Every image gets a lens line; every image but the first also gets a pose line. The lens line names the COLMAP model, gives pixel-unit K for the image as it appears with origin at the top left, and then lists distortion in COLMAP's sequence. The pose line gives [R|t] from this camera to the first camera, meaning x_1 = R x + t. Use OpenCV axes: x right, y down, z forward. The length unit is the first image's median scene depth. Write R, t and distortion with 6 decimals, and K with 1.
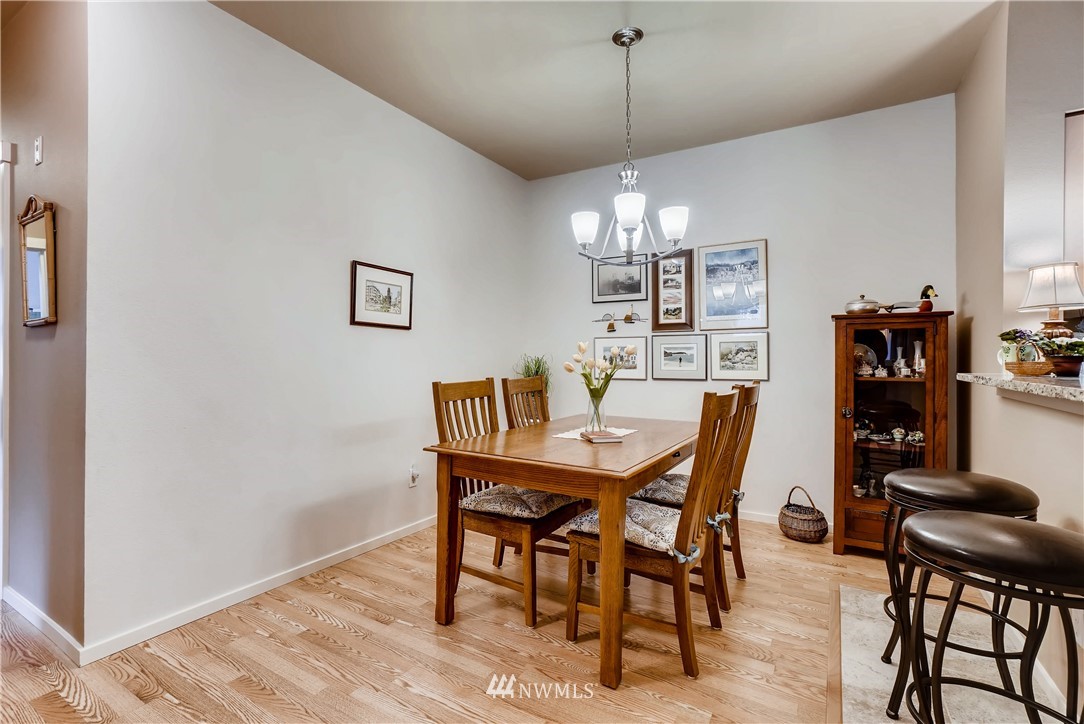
lens RADIAL K [[509.7, 0, 532.3], [0, 509.7, 365.4], [0, 0, 1]] dist [-0.015445, -0.000029]
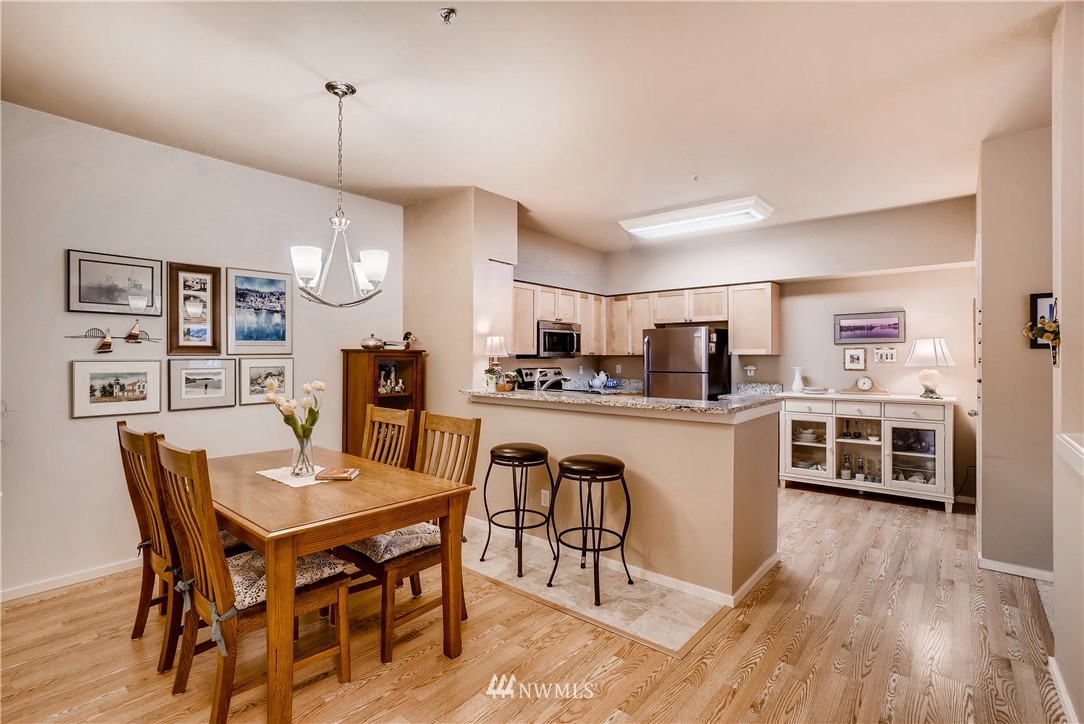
lens RADIAL K [[509.7, 0, 533.1], [0, 509.7, 357.2], [0, 0, 1]] dist [-0.015445, -0.000029]
pose [[0.152389, -0.001521, 0.988319, -0.519427], [0.009792, 0.999952, 0.000029, -0.058124], [-0.988272, 0.009673, 0.152396, 0.287584]]
